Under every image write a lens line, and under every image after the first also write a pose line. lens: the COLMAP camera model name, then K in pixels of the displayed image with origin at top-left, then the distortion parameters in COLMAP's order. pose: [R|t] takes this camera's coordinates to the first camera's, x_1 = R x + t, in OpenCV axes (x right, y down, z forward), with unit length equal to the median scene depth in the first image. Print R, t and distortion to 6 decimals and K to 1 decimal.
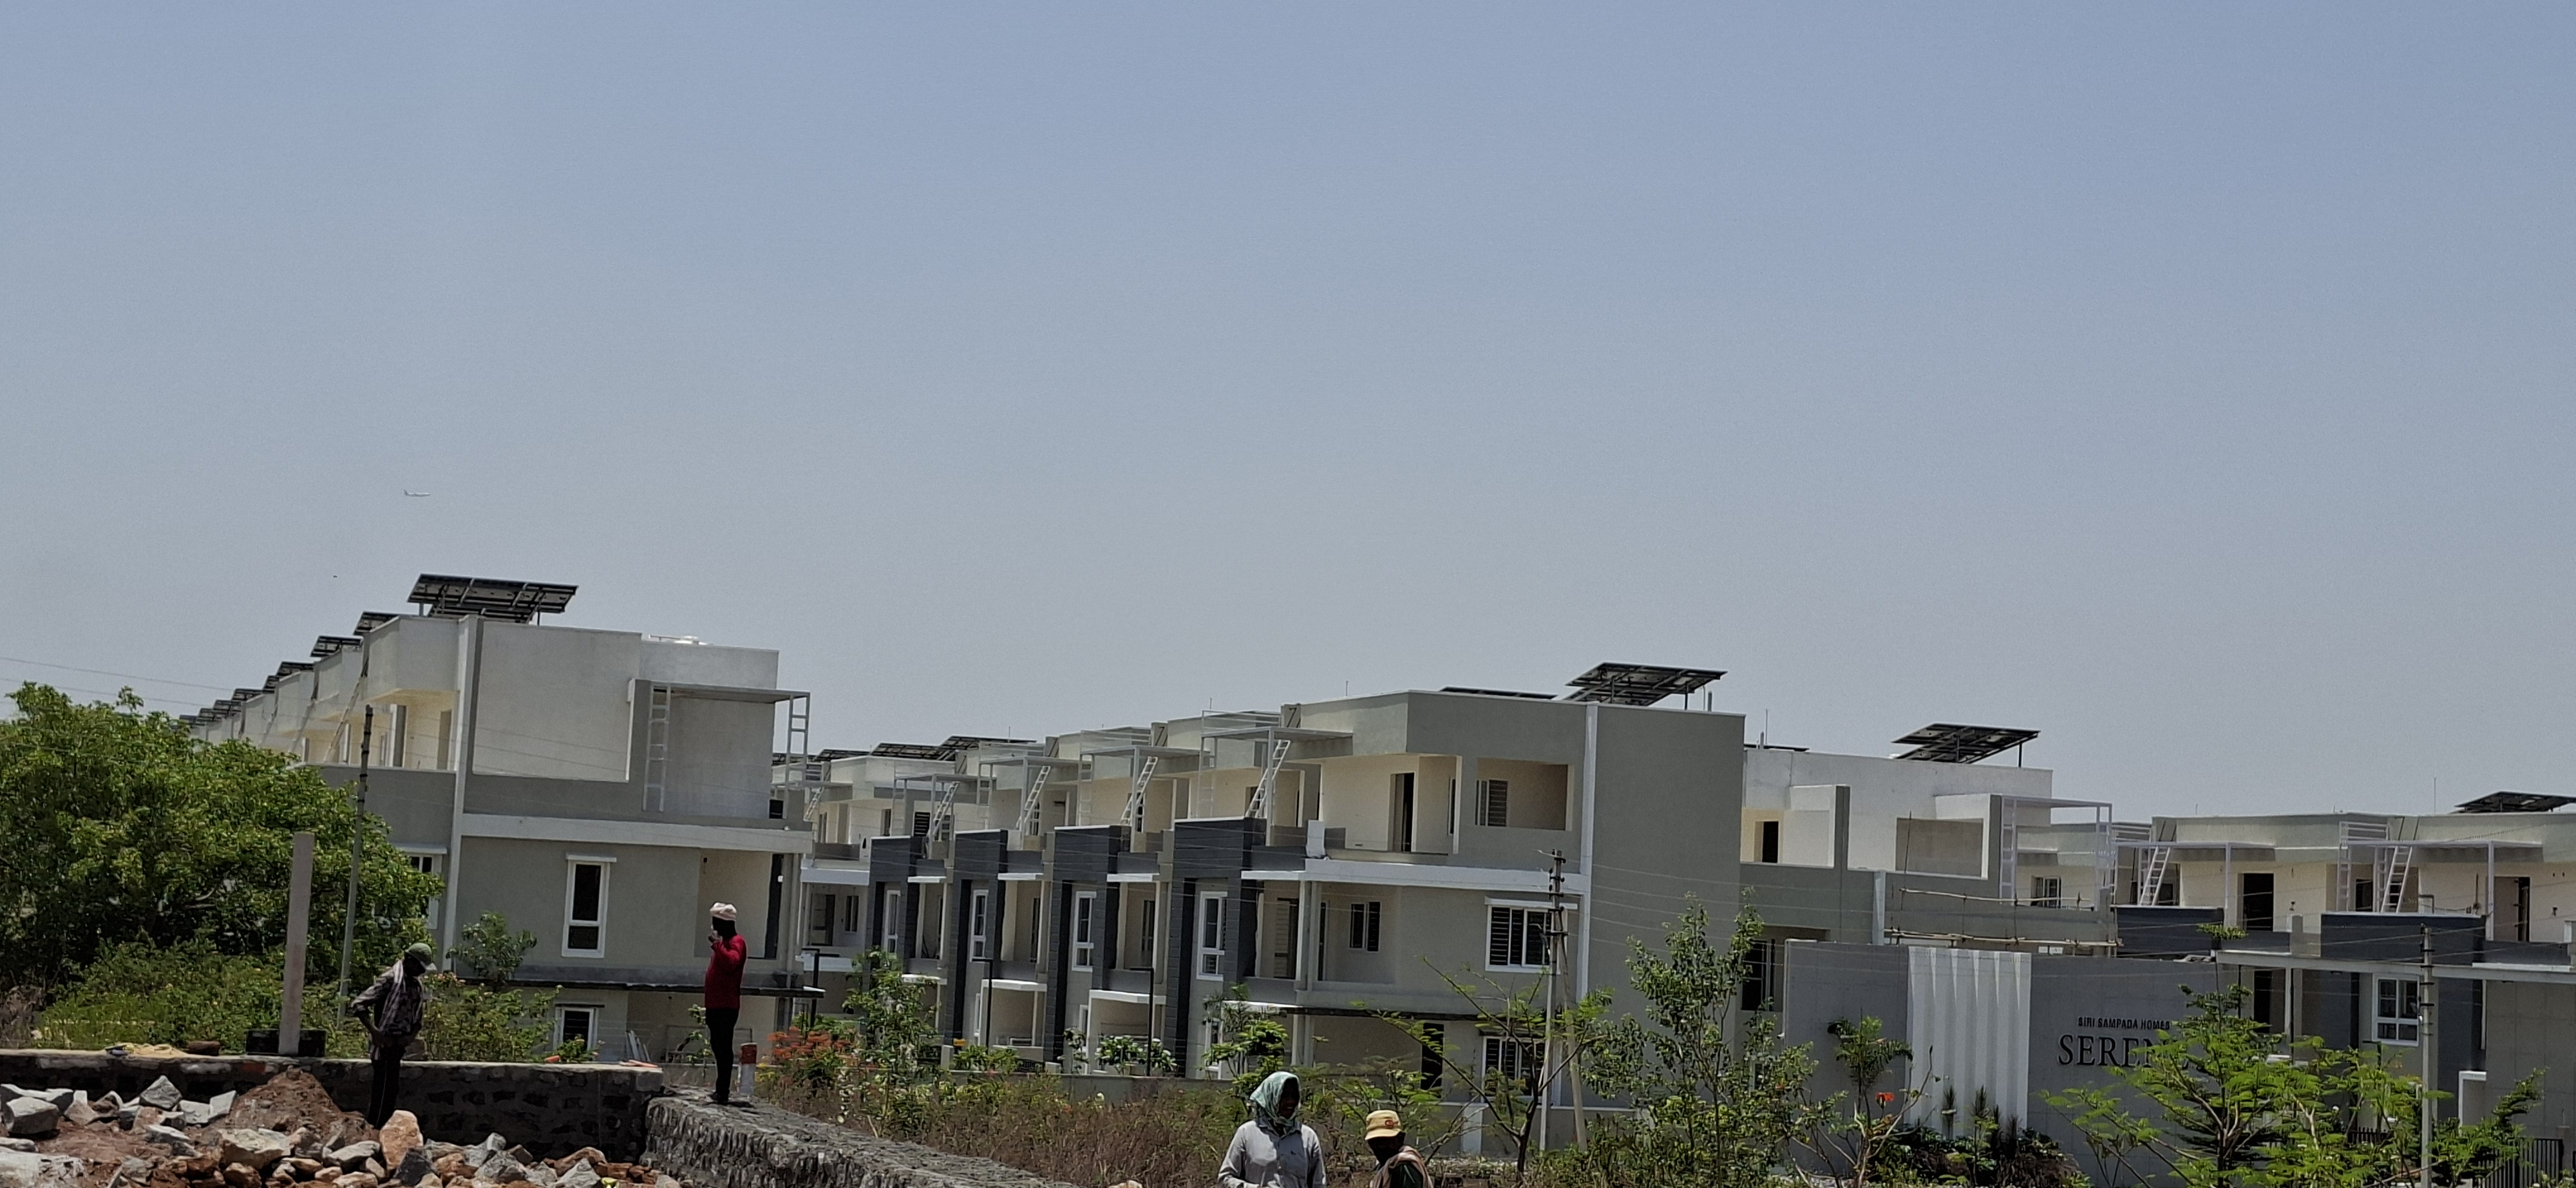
lens RADIAL K [[3508.7, 0, 1336.9], [0, 3508.7, 546.4], [0, 0, 1]] dist [0.119545, 0.000000]
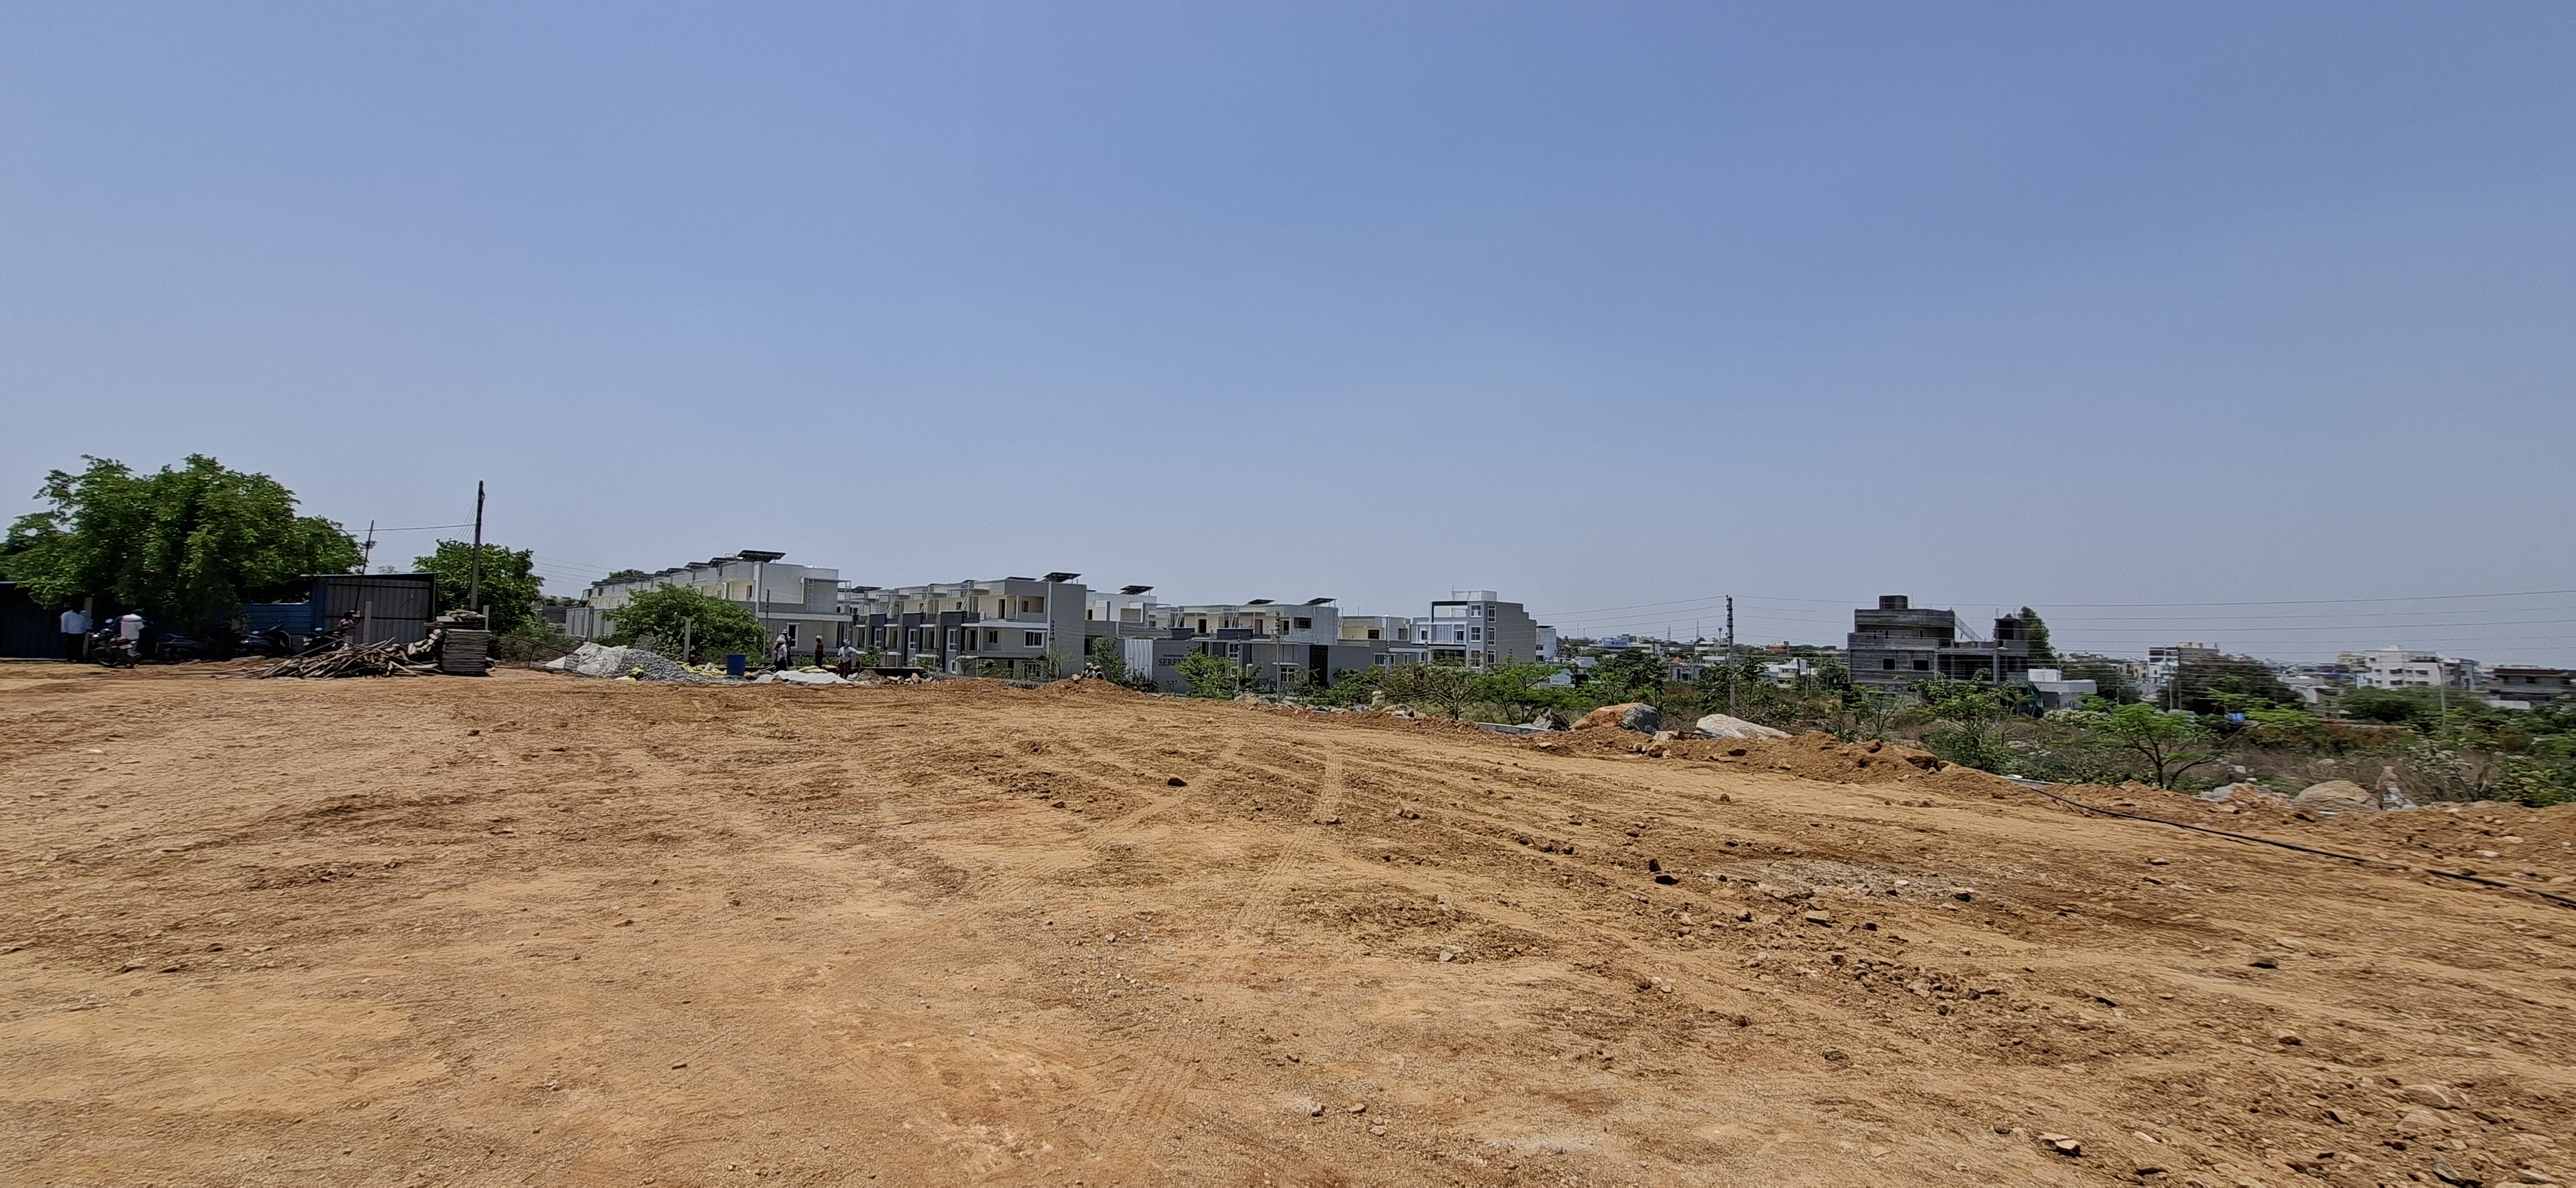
lens RADIAL K [[1015.7, 0, 1317.1], [0, 1015.7, 528.9], [0, 0, 1]] dist [-0.005503, 0.002431]
pose [[0.931721, 0.018711, 0.362693, -0.064365], [-0.021275, 0.999769, 0.003076, -0.026103], [-0.362551, -0.010582, 0.931904, -0.208699]]
